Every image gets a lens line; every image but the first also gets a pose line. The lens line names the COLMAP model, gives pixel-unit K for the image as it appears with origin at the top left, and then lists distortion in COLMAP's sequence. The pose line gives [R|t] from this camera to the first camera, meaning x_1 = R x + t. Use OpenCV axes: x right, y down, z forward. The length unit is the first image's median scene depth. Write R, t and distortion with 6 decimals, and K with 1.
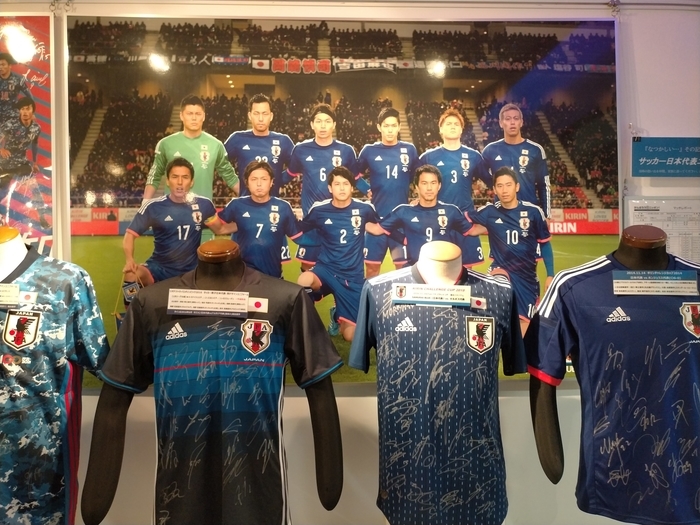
lens RADIAL K [[547.7, 0, 350.0], [0, 547.7, 262.5], [0, 0, 1]] dist [0.013845, -0.008764]
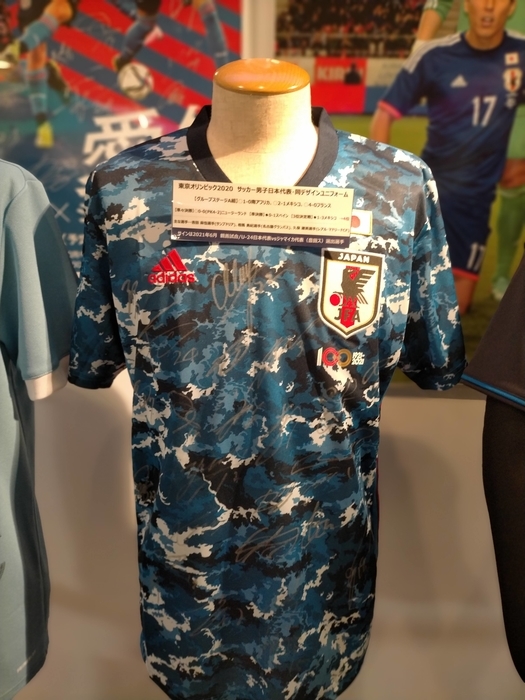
lens RADIAL K [[547.7, 0, 262.5], [0, 547.7, 350.0], [0, 0, 1]] dist [0.013845, -0.008764]
pose [[0.999658, 0.024117, -0.010124, -0.660709], [-0.020861, 0.968637, 0.247604, 0.056115], [0.015778, -0.247308, 0.968808, 0.541687]]
